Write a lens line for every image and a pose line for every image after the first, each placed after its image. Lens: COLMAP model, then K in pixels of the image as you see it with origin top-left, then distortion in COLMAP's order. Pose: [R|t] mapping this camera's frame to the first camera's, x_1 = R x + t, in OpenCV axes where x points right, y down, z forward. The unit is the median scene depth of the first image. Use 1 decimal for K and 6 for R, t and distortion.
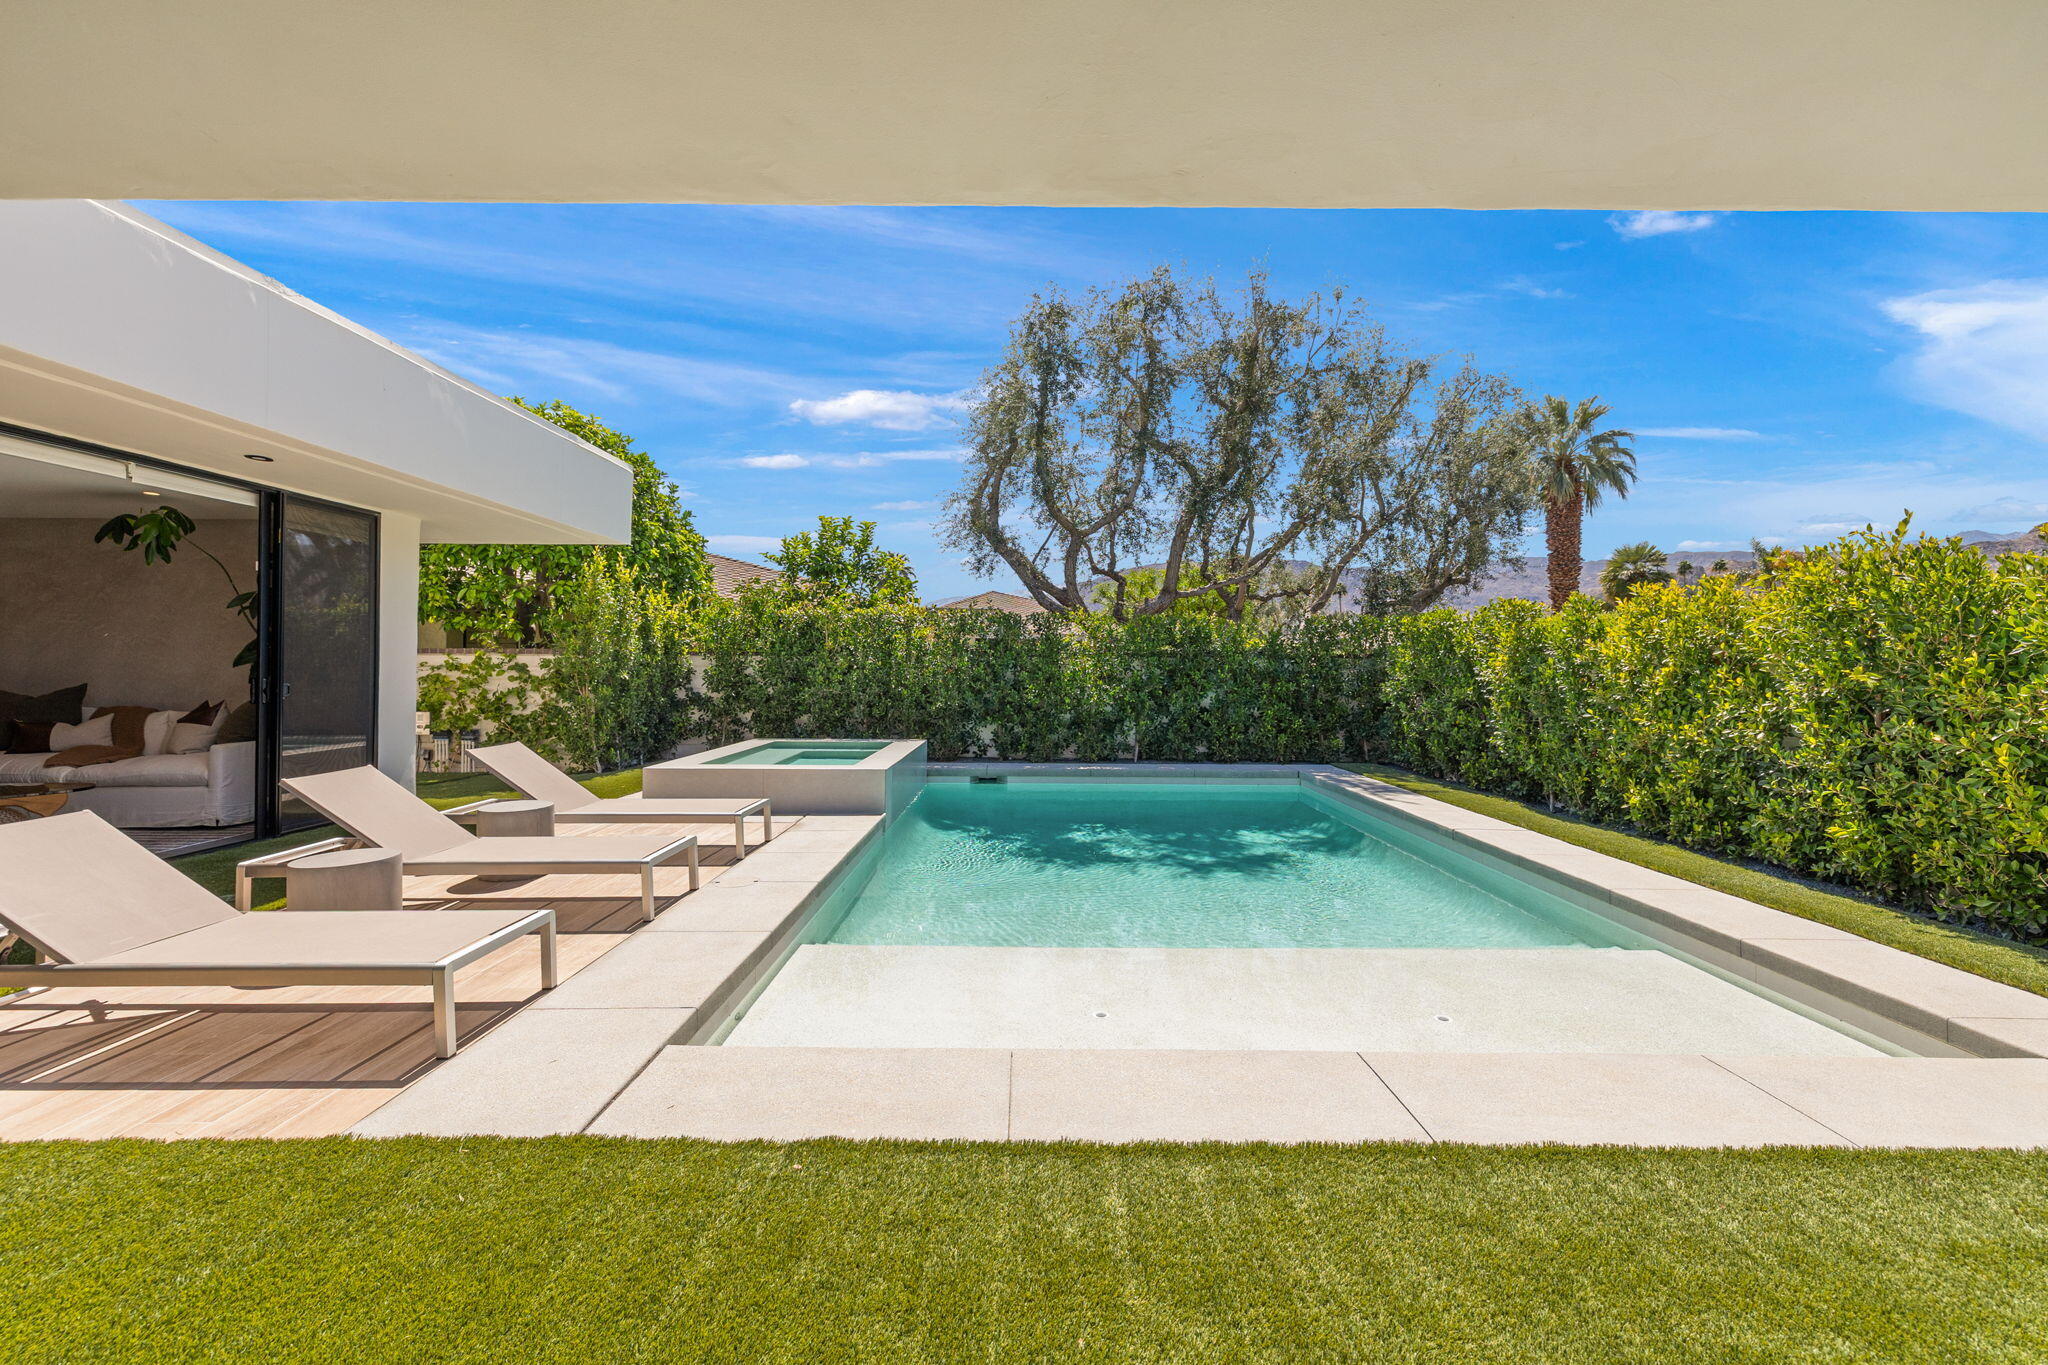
lens RADIAL K [[890.1, 0, 1031.2], [0, 890.1, 678.1], [0, 0, 1]] dist [0.003374, 0.000460]
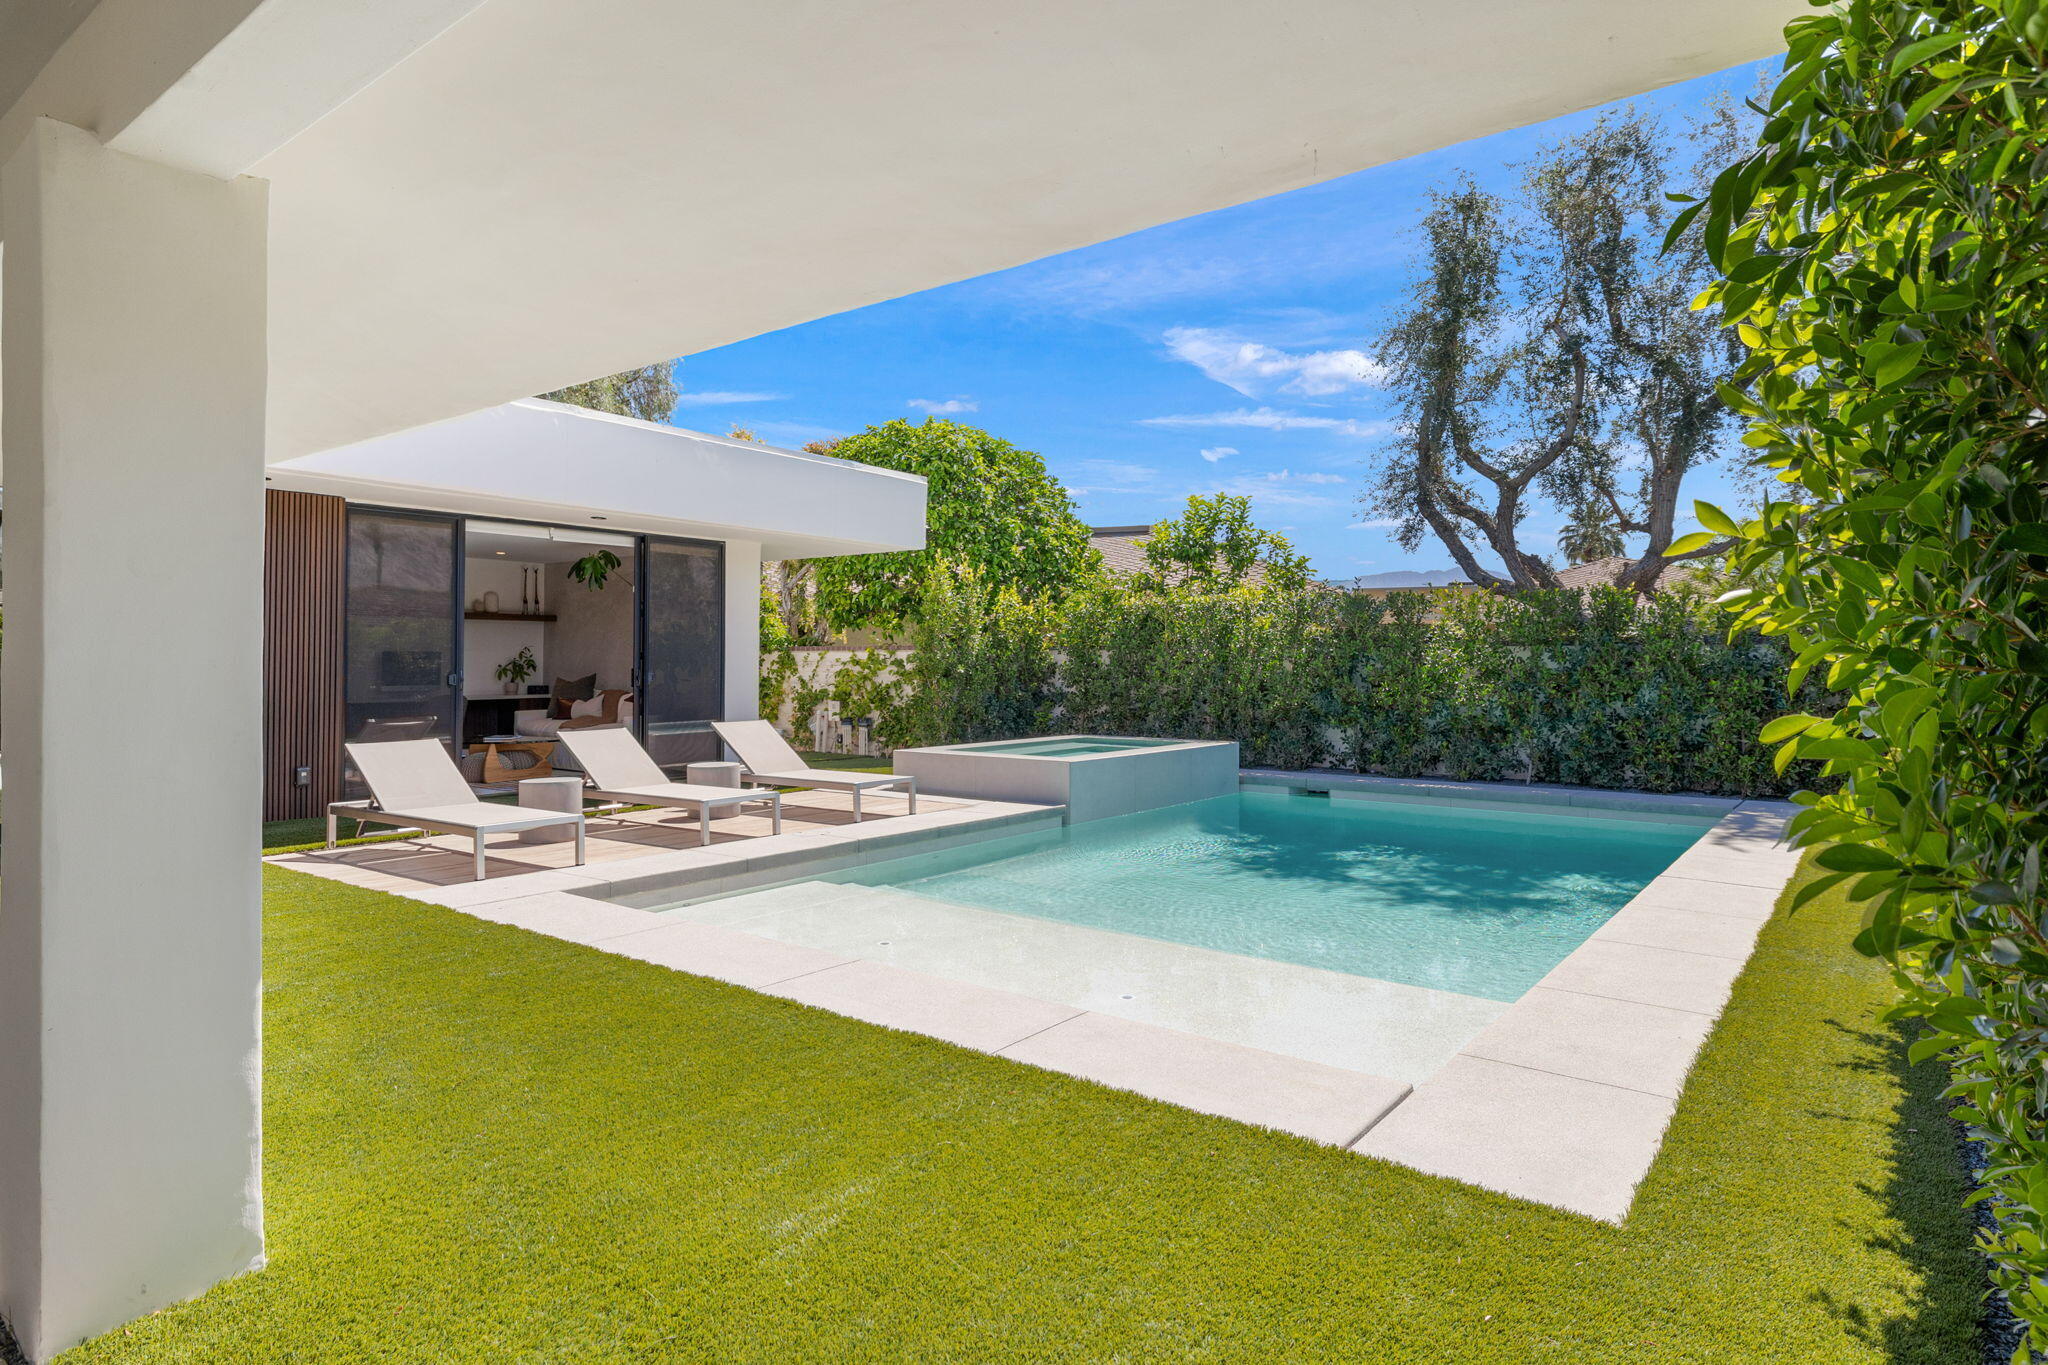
lens RADIAL K [[1143.5, 0, 1028.8], [0, 1143.5, 661.8], [0, 0, 1]] dist [0.017693, 0.000538]
pose [[0.798239, -0.005107, -0.602319, 0.414285], [-0.004898, 0.999876, -0.014968, 0.007730], [0.602321, 0.014898, 0.798115, -0.037159]]
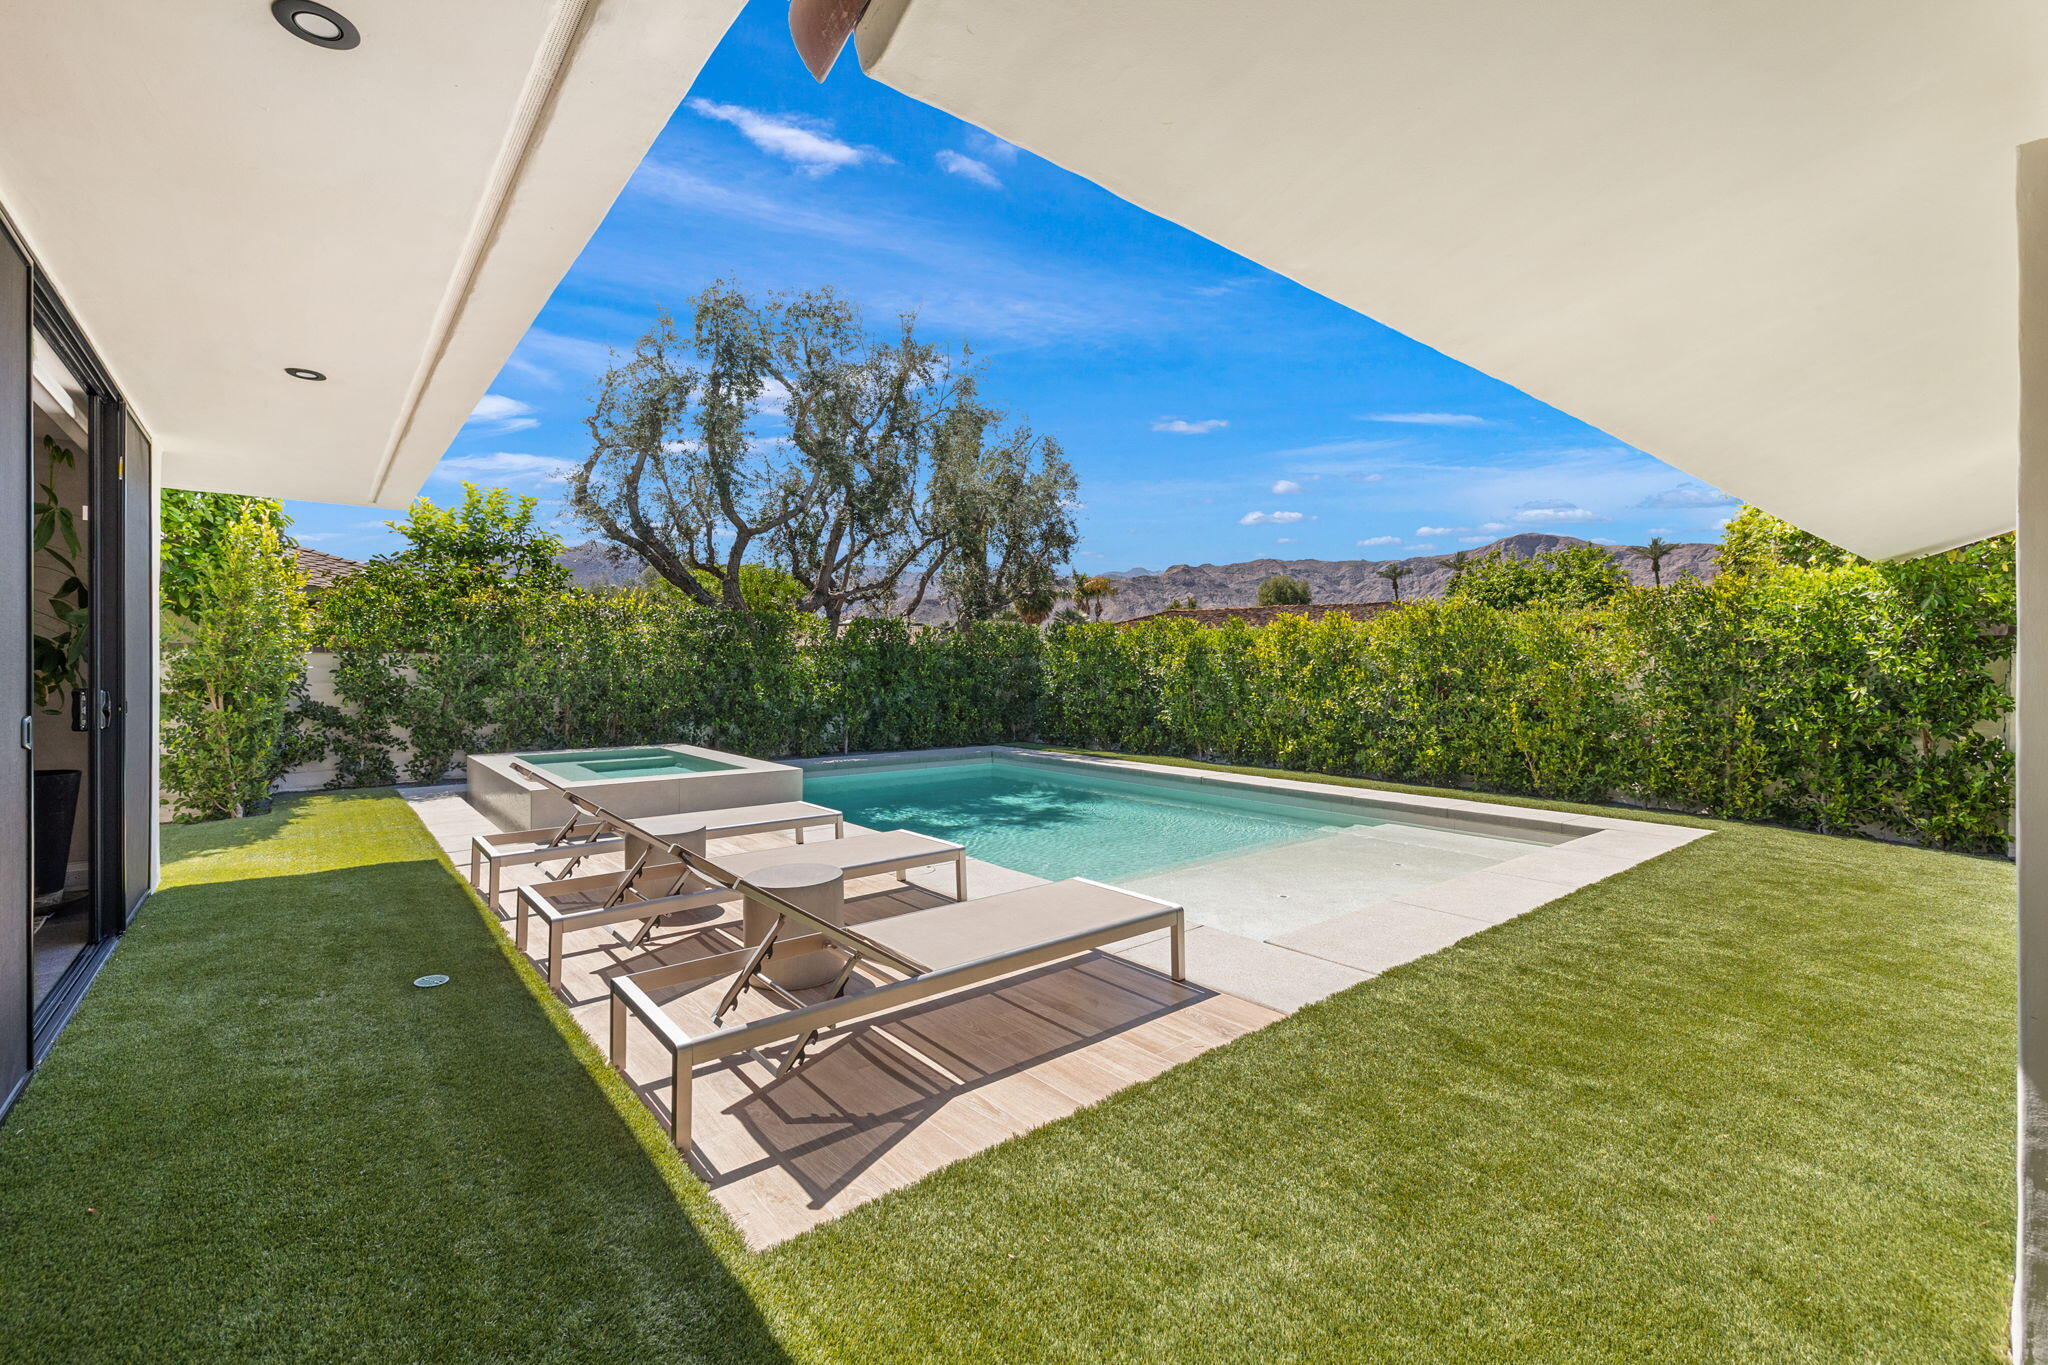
lens RADIAL K [[879.0, 0, 1031.1], [0, 879.0, 685.1], [0, 0, 1]] dist [-0.001212, 0.000045]
pose [[0.774543, -0.018289, 0.632257, -0.430295], [0.010067, 0.999812, 0.016590, -0.004693], [-0.632441, -0.006485, 0.774581, 0.045074]]
